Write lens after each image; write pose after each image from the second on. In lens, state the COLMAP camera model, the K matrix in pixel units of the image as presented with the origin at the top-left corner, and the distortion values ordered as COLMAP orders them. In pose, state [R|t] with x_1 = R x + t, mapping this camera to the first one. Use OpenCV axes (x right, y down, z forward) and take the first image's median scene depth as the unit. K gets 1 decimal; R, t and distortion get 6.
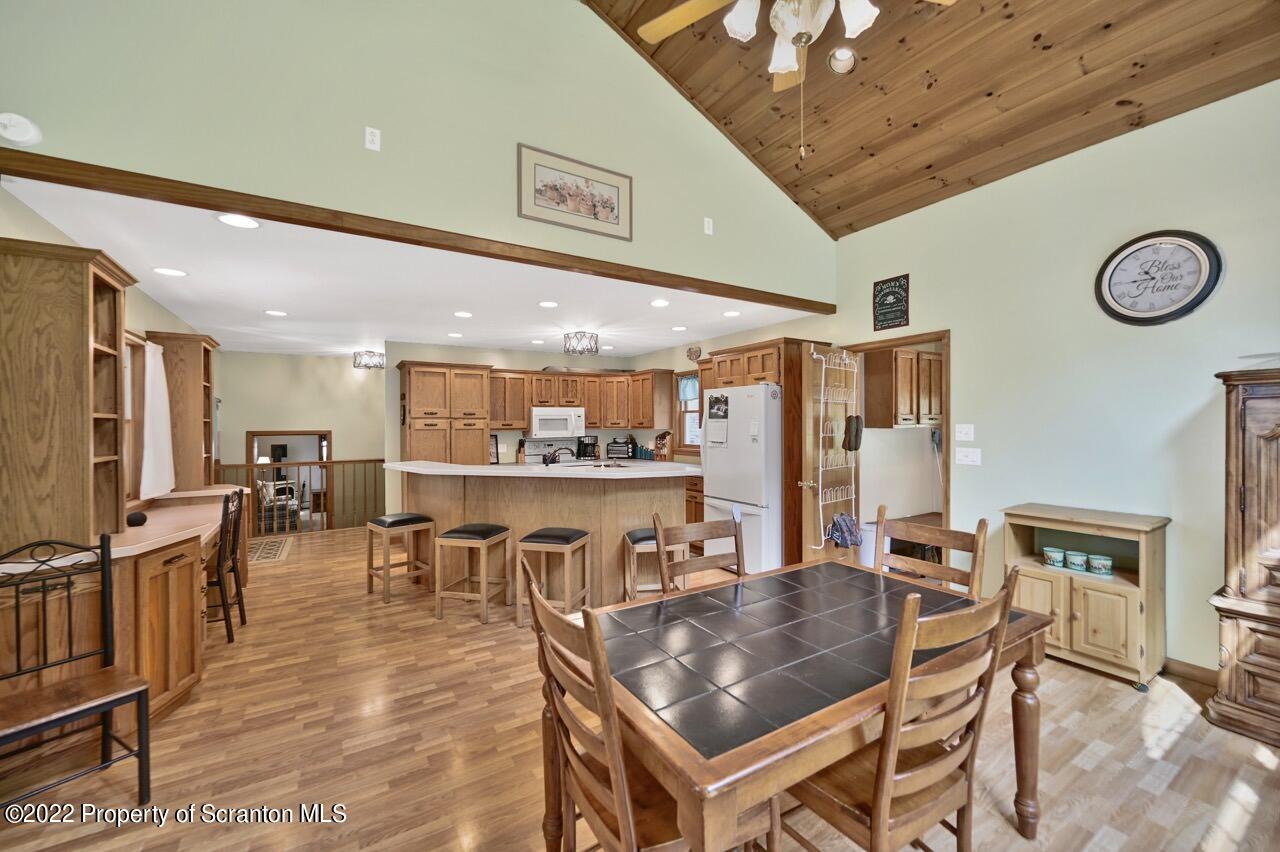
lens RADIAL K [[513.1, 0, 645.3], [0, 513.1, 427.2], [0, 0, 1]] dist [-0.003679, -0.000258]
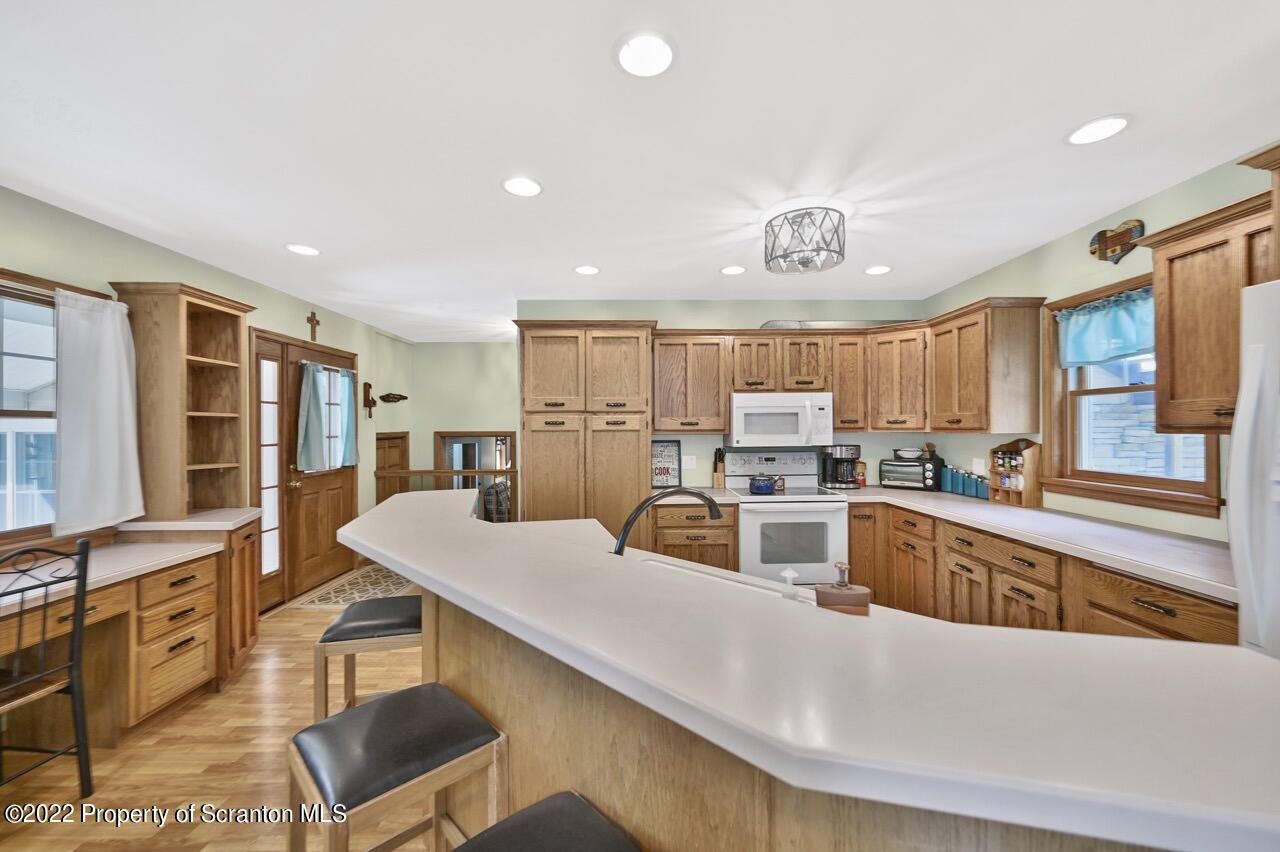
lens RADIAL K [[513.1, 0, 643.6], [0, 513.1, 429.1], [0, 0, 1]] dist [-0.003679, -0.000258]
pose [[0.857801, 0.003872, -0.513967, -0.012212], [-0.004751, 0.999989, -0.000397, 0.001816], [0.513960, 0.002783, 0.857810, 0.455788]]
